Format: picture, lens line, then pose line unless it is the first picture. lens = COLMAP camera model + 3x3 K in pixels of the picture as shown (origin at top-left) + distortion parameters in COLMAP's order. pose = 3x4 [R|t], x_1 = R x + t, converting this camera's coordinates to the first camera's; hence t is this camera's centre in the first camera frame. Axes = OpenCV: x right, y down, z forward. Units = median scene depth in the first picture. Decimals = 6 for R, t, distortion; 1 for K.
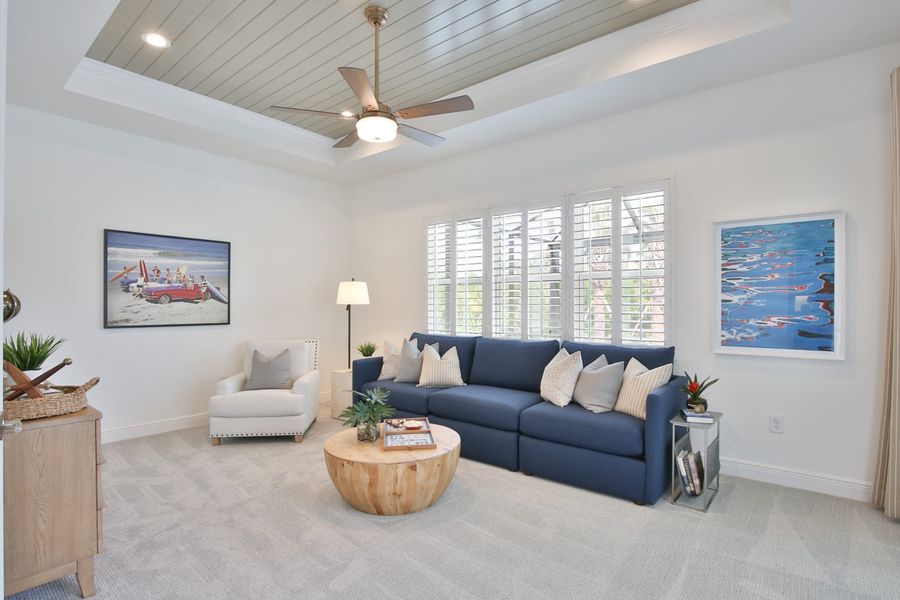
lens RADIAL K [[444.8, 0, 453.0], [0, 444.8, 298.6], [0, 0, 1]] dist [-0.025888, 0.000093]
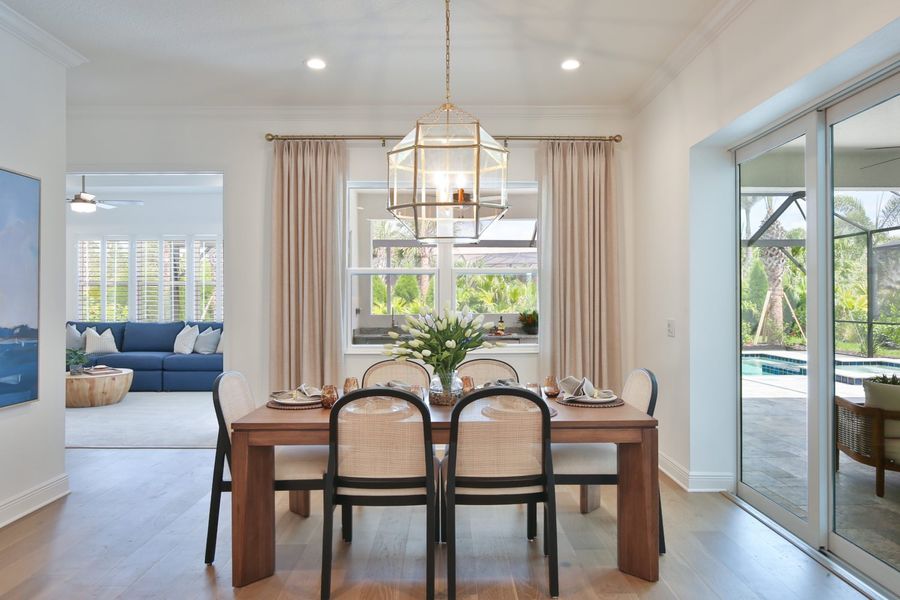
lens RADIAL K [[557.6, 0, 450.0], [0, 557.6, 300.0], [0, 0, 1]] dist [-0.014077, 0.000630]
pose [[0.762905, -0.003944, 0.646499, -0.415985], [-0.006363, 0.999887, 0.013609, -0.026769], [-0.646479, -0.014496, 0.762794, -1.474806]]
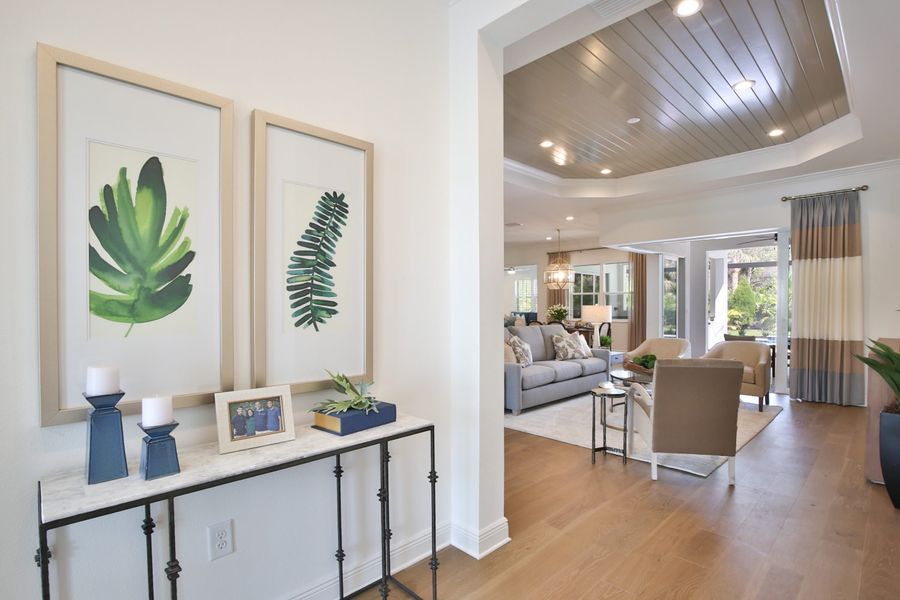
lens RADIAL K [[444.5, 0, 450.3], [0, 444.5, 312.6], [0, 0, 1]] dist [-0.022461, 0.000344]
pose [[0.993515, -0.004941, -0.113597, -0.246640], [0.008852, 0.999384, 0.033952, -0.059526], [0.113360, -0.034738, 0.992947, -3.786186]]
